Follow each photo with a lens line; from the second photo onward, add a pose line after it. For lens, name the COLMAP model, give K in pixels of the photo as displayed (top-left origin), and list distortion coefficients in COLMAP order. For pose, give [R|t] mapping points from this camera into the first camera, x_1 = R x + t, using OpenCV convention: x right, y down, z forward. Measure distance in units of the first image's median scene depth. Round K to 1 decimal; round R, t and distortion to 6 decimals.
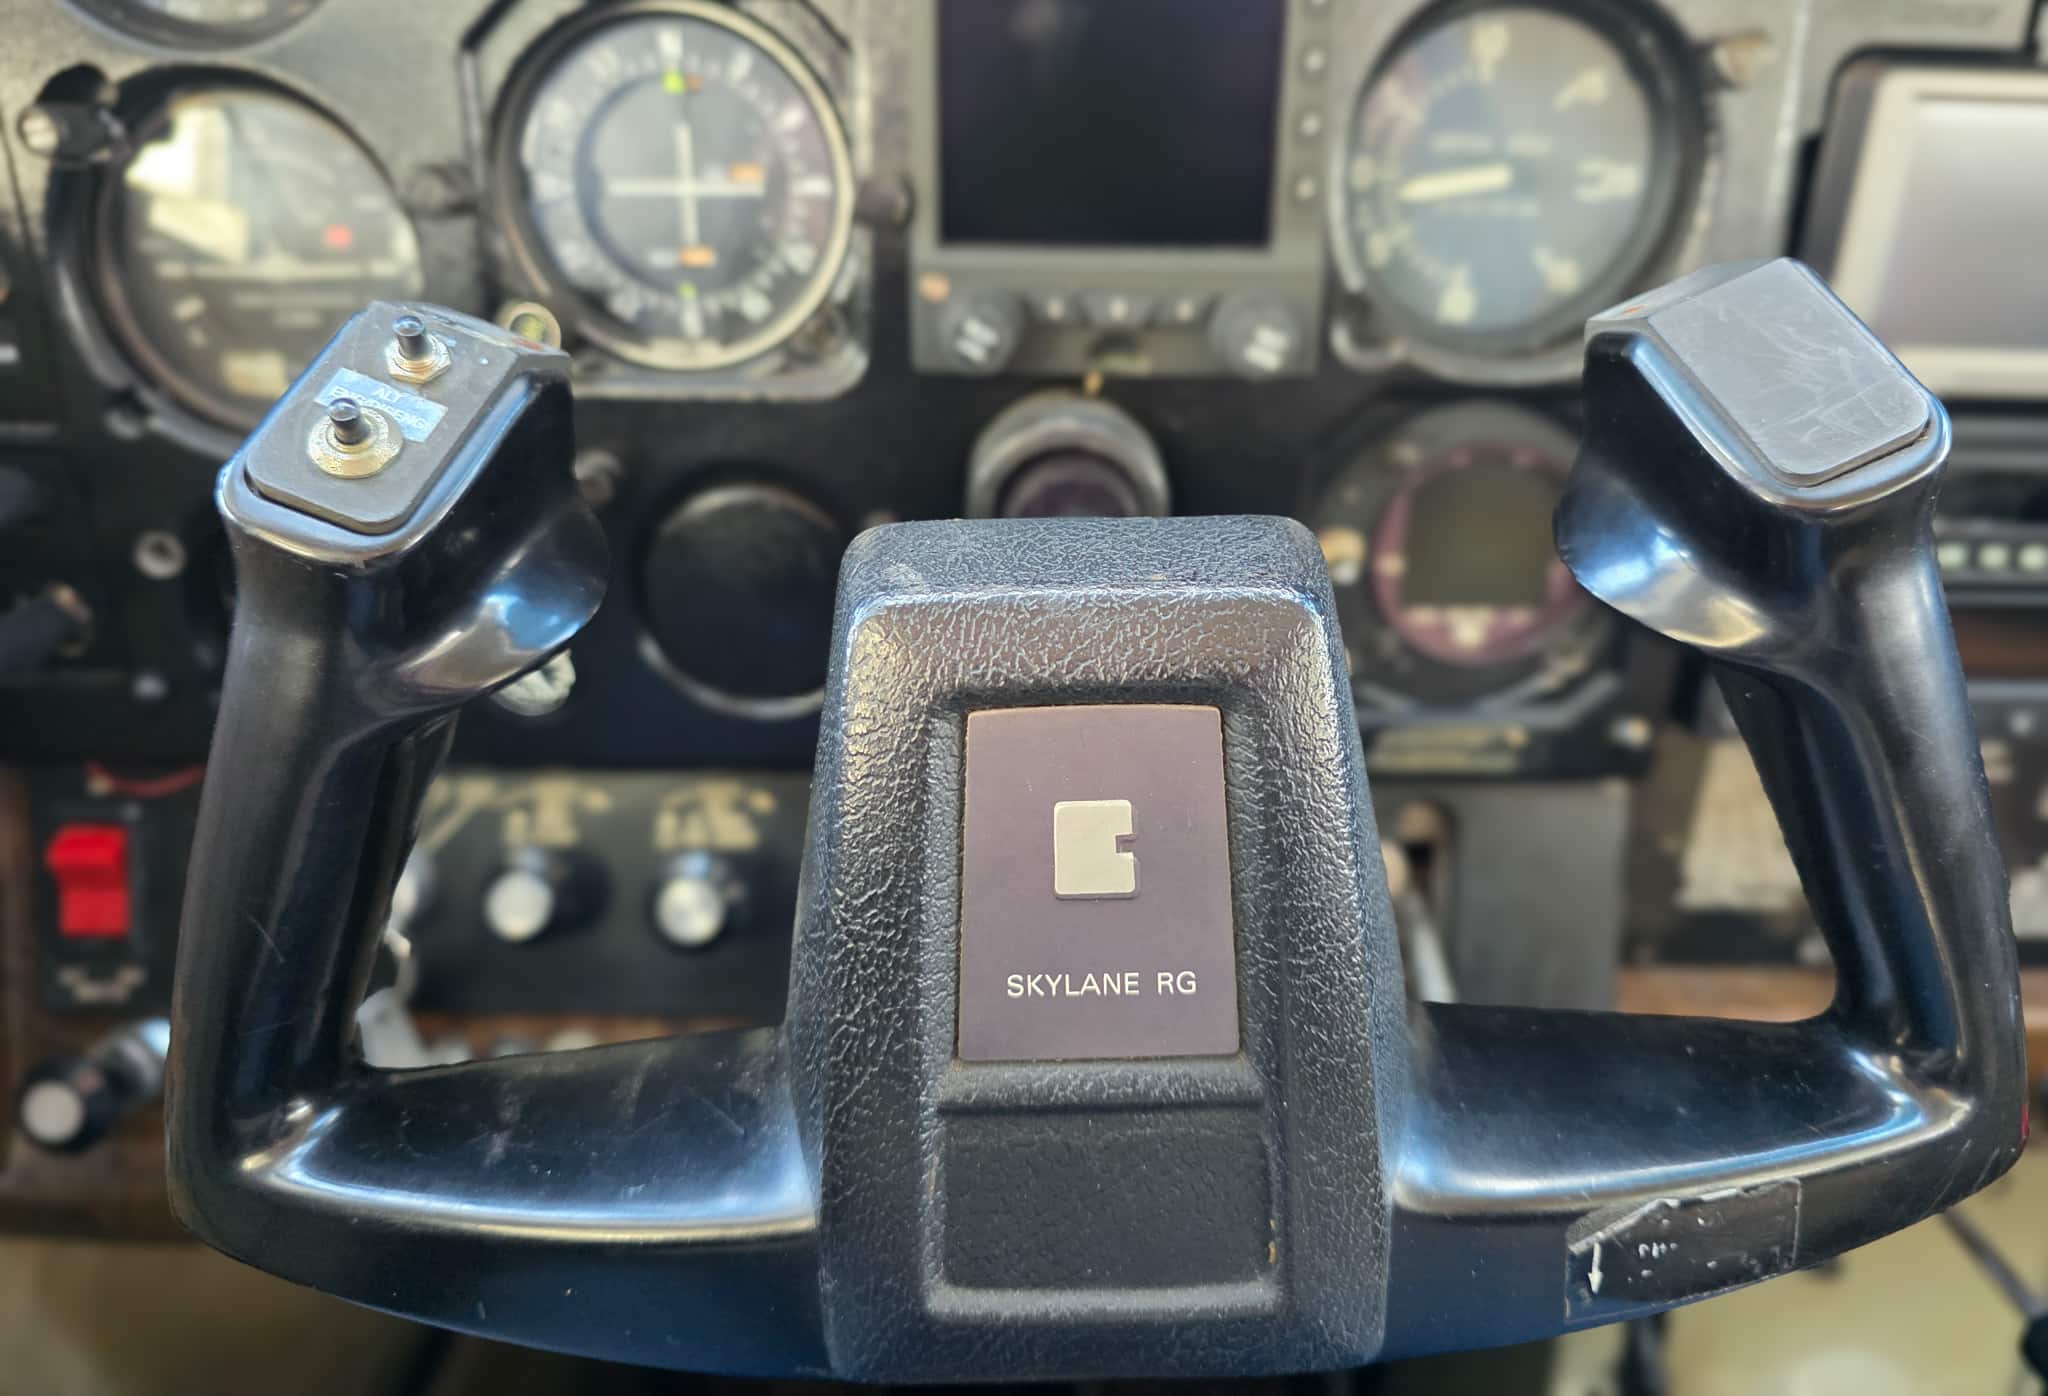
lens RADIAL K [[1430.0, 0, 1093.7], [0, 1430.0, 642.7], [0, 0, 1]] dist [0.016222, -0.014525]
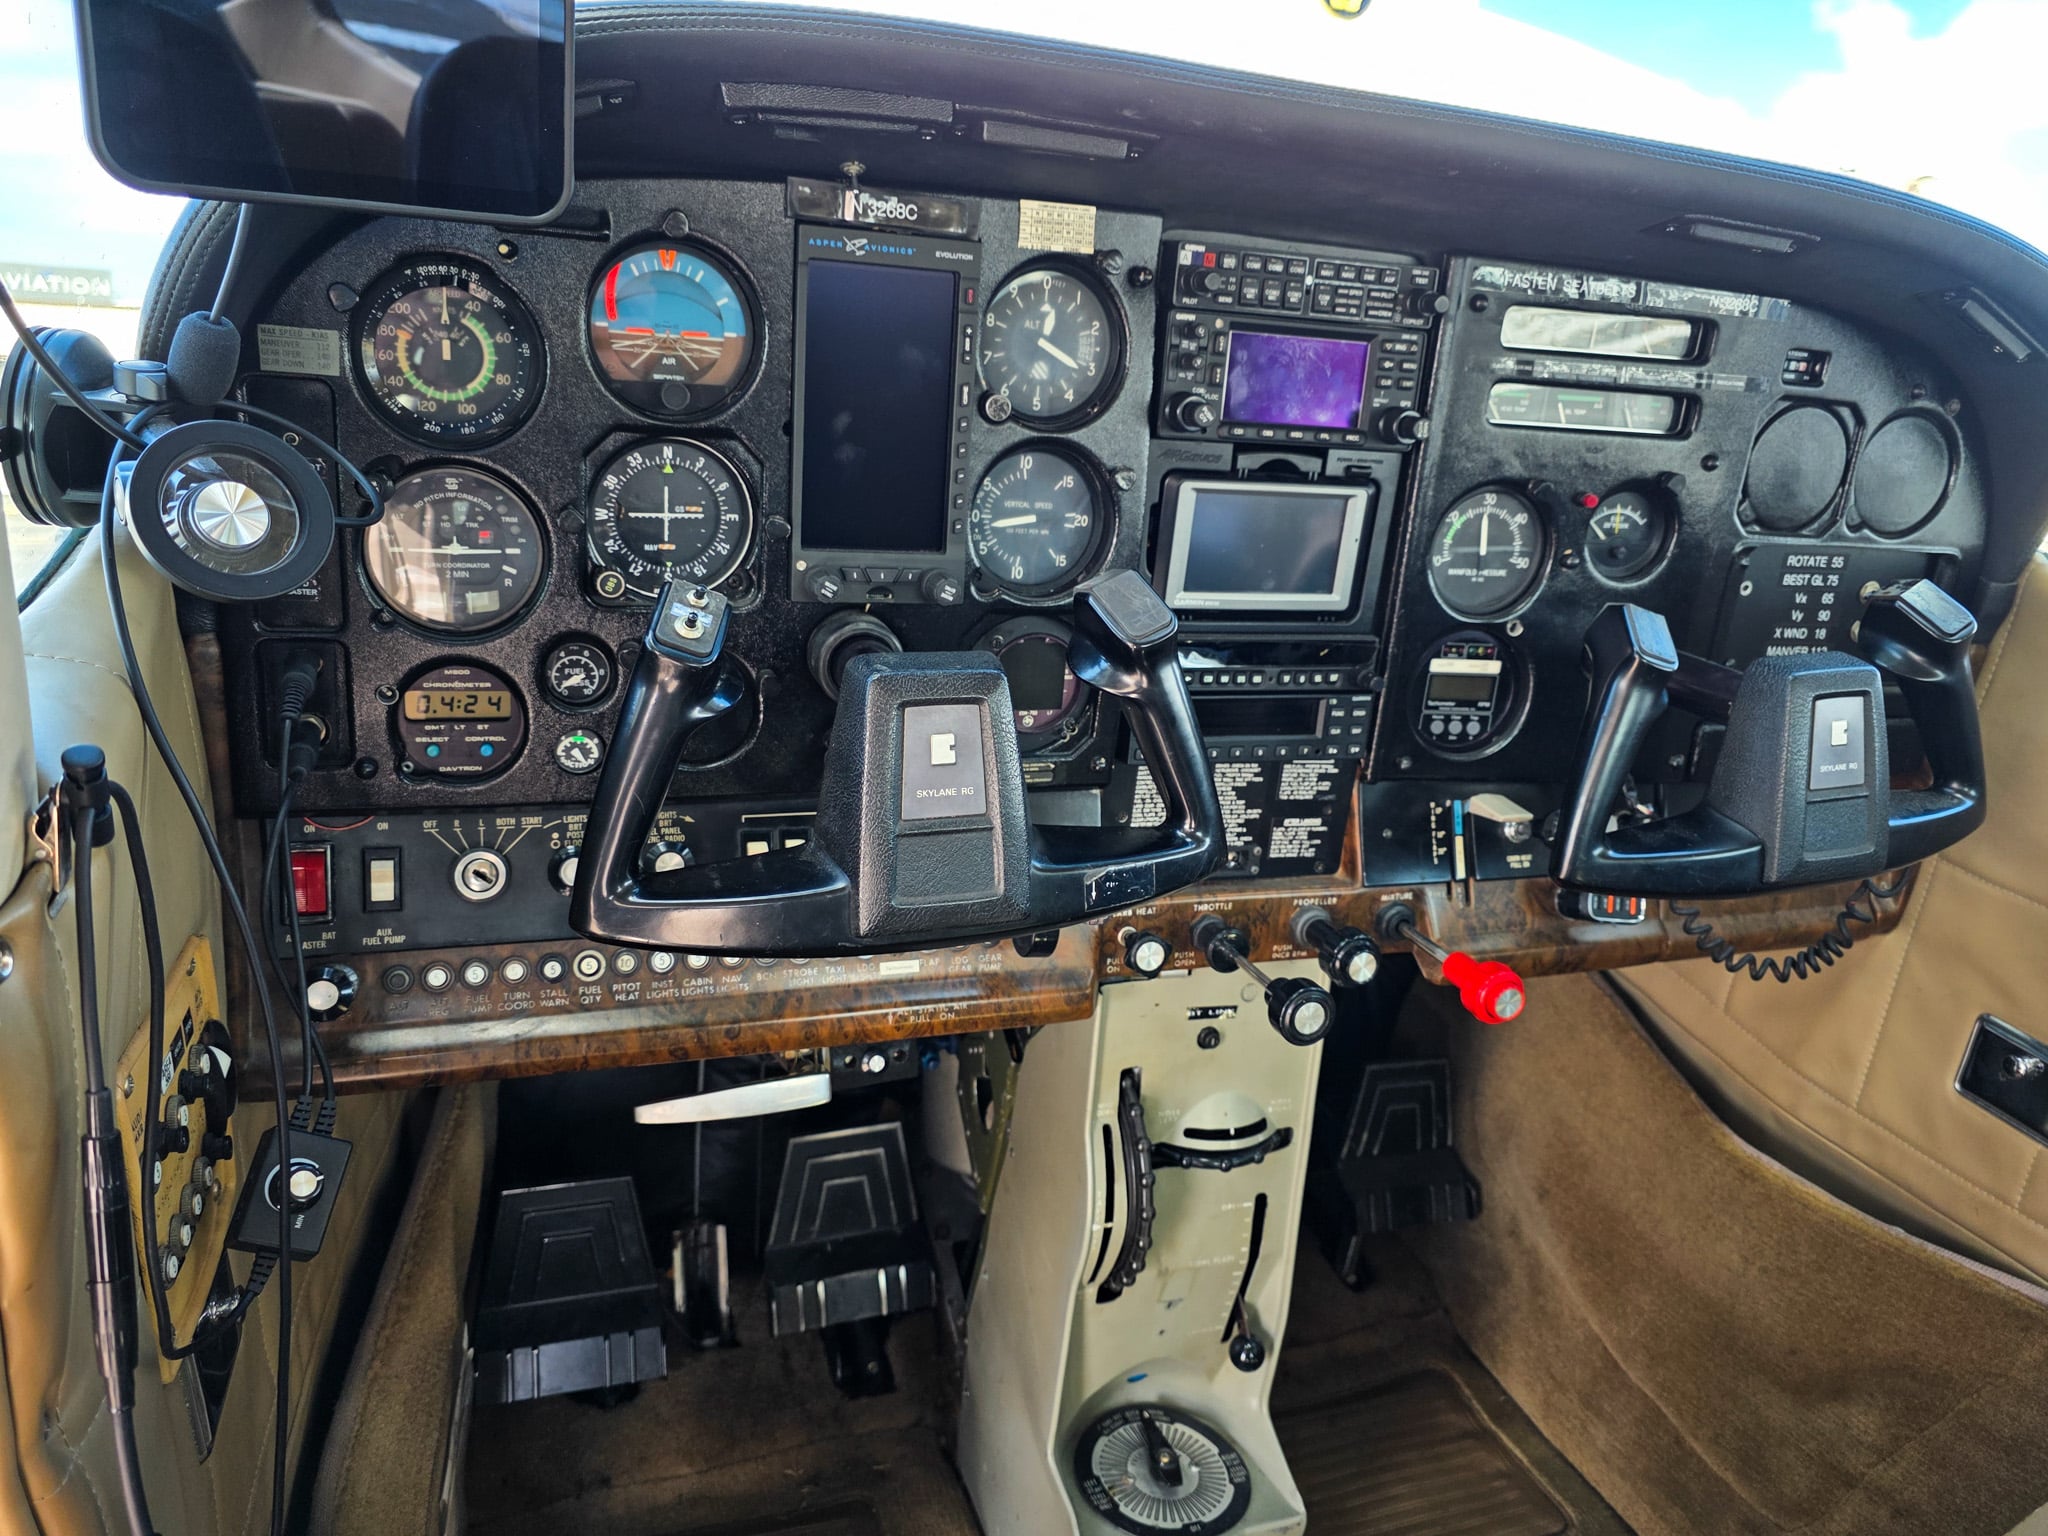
lens RADIAL K [[1466.9, 0, 1060.8], [0, 1466.9, 749.5], [0, 0, 1]] dist [0.055576, -0.043080]
pose [[0.947387, -0.032755, 0.318409, -0.462442], [0.057458, 0.995995, -0.068501, 0.222409], [-0.314890, 0.083193, 0.945475, -1.286490]]
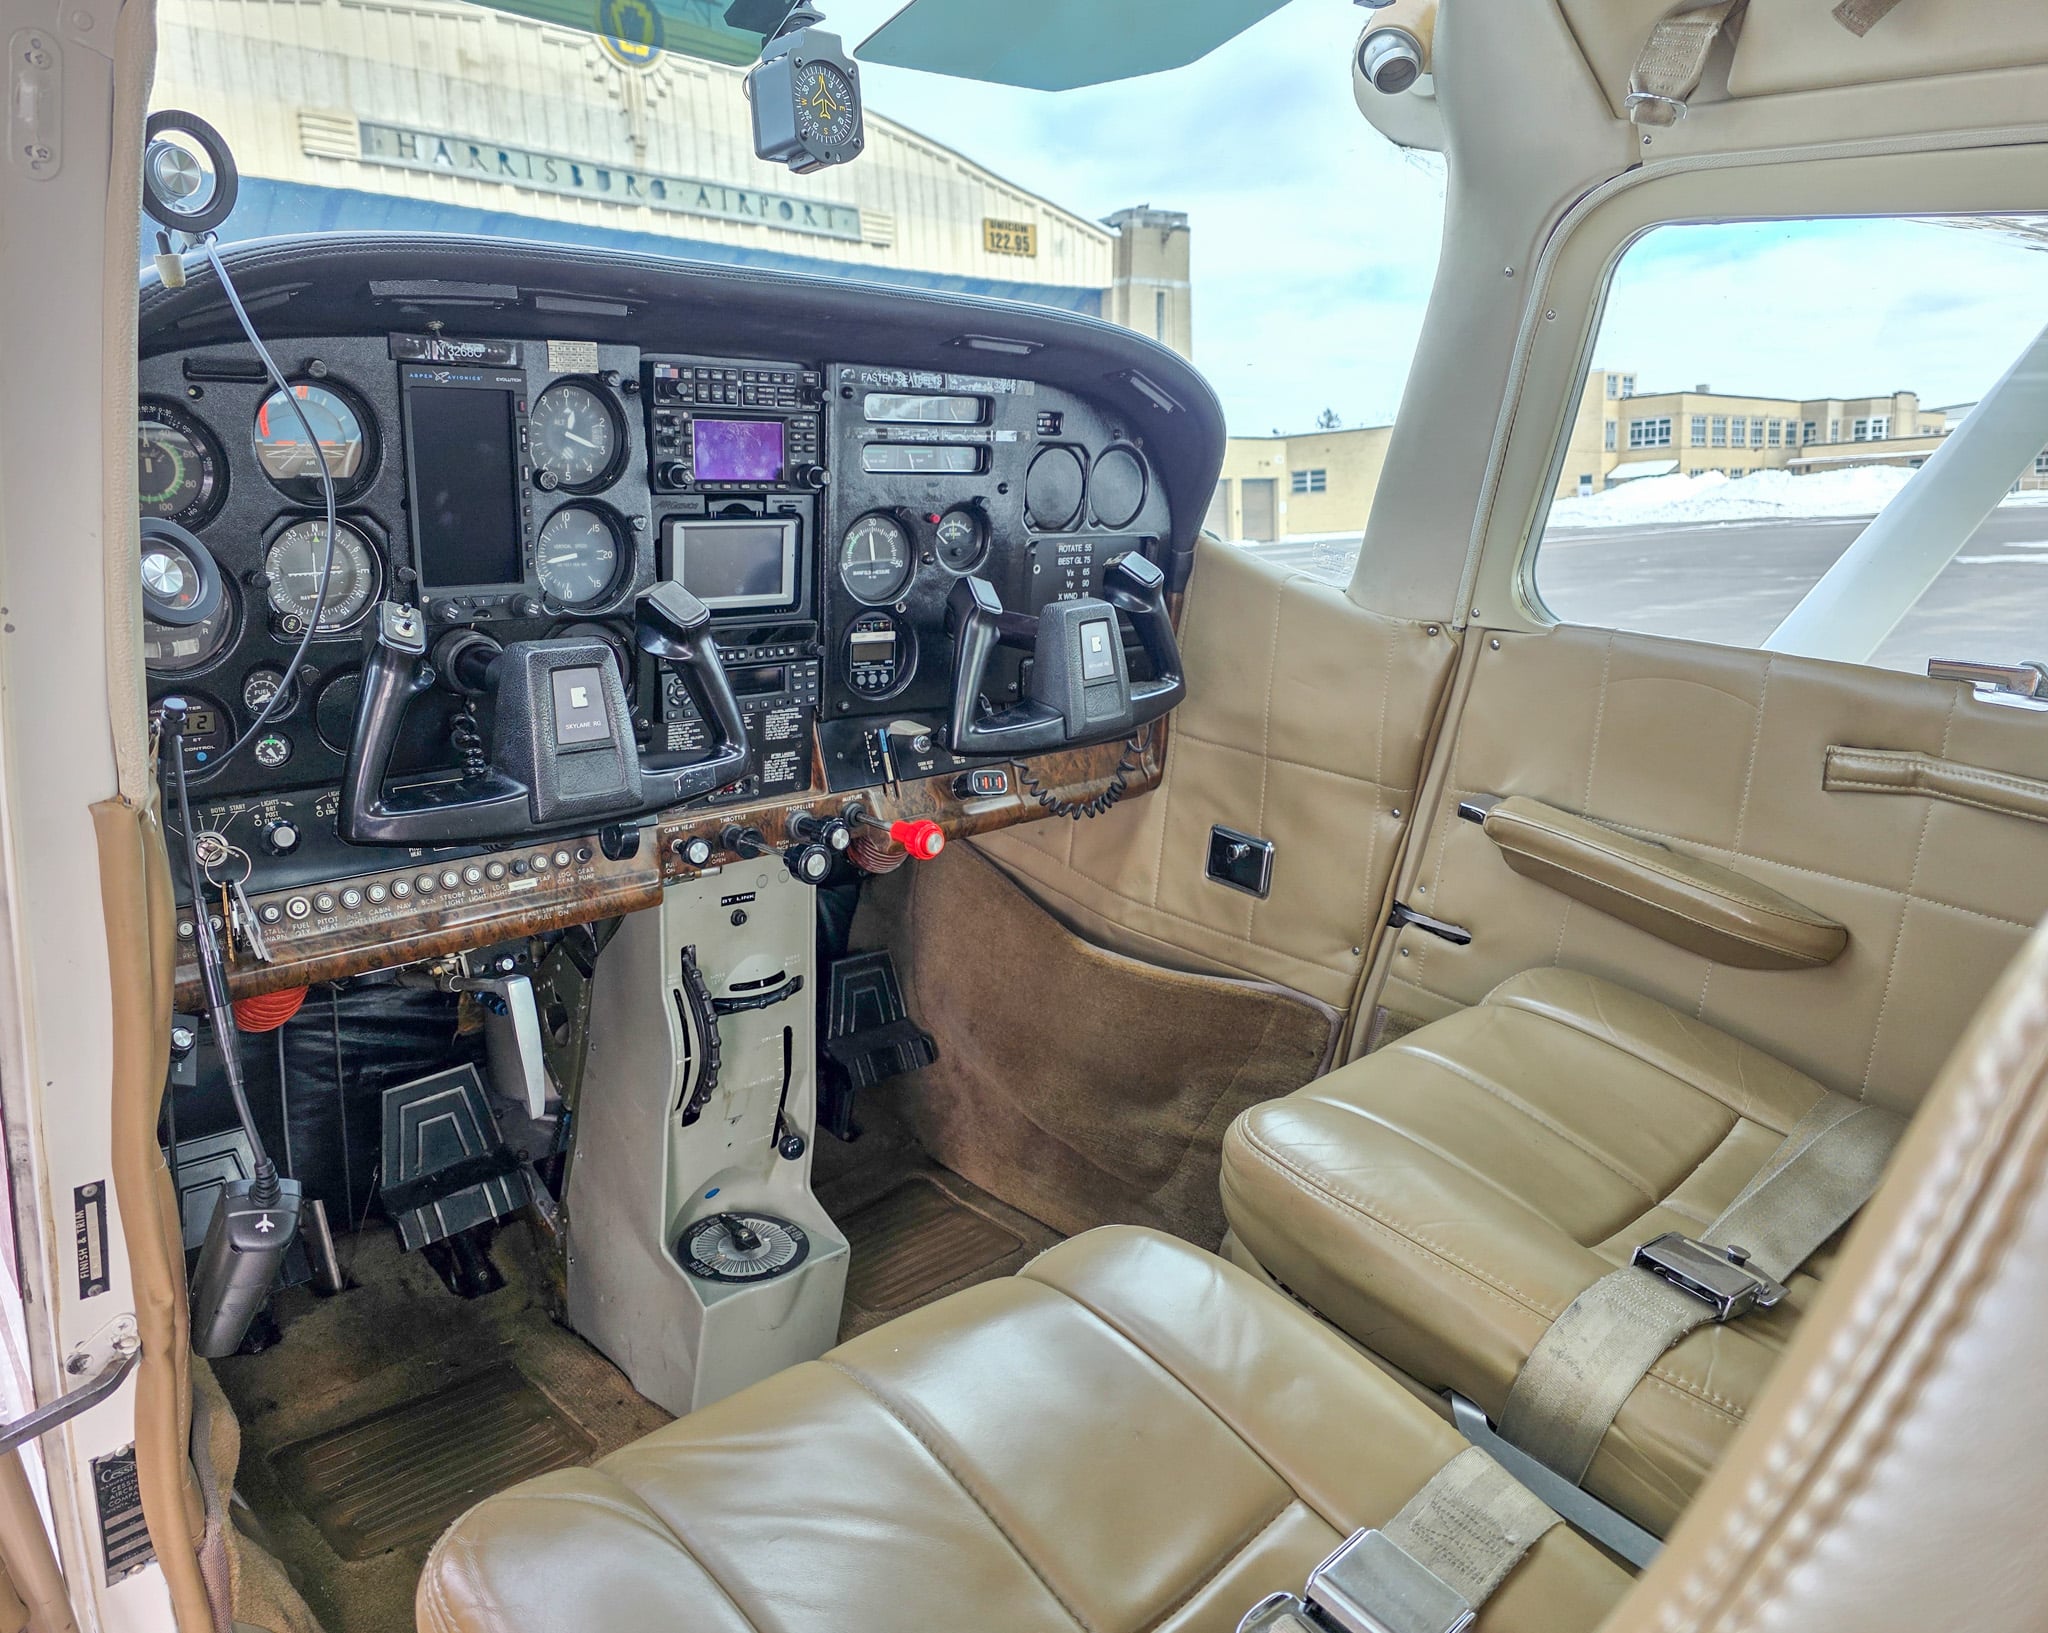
lens RADIAL K [[1507.1, 0, 982.3], [0, 1507.1, 778.5], [0, 0, 1]] dist [0.084233, -0.073360]
pose [[0.757905, -0.148632, 0.635207, -1.372207], [0.224403, 0.973679, -0.039918, 0.551524], [-0.612554, 0.172796, 0.771310, -2.296994]]
